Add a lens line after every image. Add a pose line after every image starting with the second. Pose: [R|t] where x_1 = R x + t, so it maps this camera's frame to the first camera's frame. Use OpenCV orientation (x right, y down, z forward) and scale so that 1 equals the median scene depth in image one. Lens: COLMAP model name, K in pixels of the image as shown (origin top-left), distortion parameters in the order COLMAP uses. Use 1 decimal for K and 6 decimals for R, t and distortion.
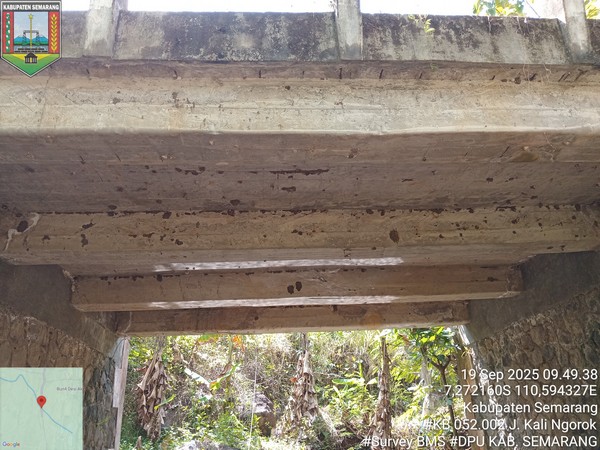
lens RADIAL K [[487.9, 0, 289.9], [0, 487.9, 211.3], [0, 0, 1]] dist [0.030098, -0.077928]
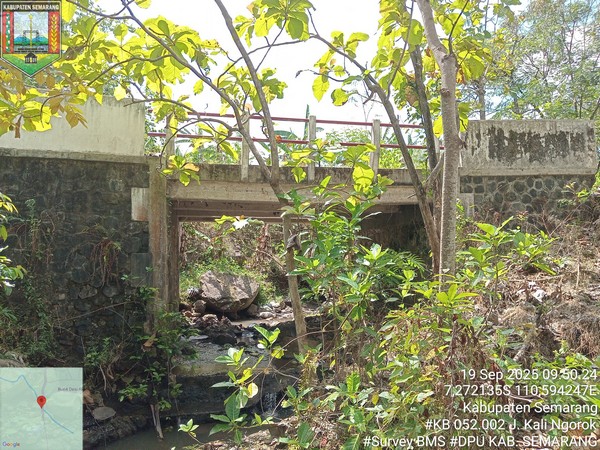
lens RADIAL K [[487.9, 0, 300.0], [0, 487.9, 222.9], [0, 0, 1]] dist [0.030098, -0.077928]
pose [[0.986822, 0.053176, 0.152823, -0.301081], [-0.101583, 0.938742, 0.329310, -0.741587], [-0.125950, -0.340494, 0.931773, -1.520763]]
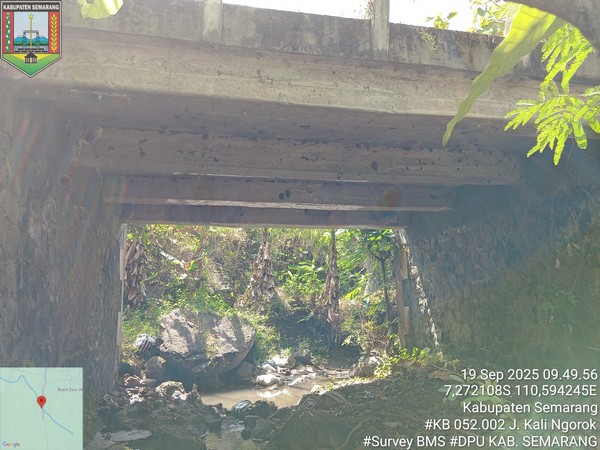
lens RADIAL K [[487.9, 0, 300.6], [0, 487.9, 223.1], [0, 0, 1]] dist [0.030098, -0.077928]
pose [[0.986658, 0.056564, 0.152662, -0.185064], [-0.091451, 0.968346, 0.232256, -0.091271], [-0.134692, -0.243119, 0.960599, -0.307399]]
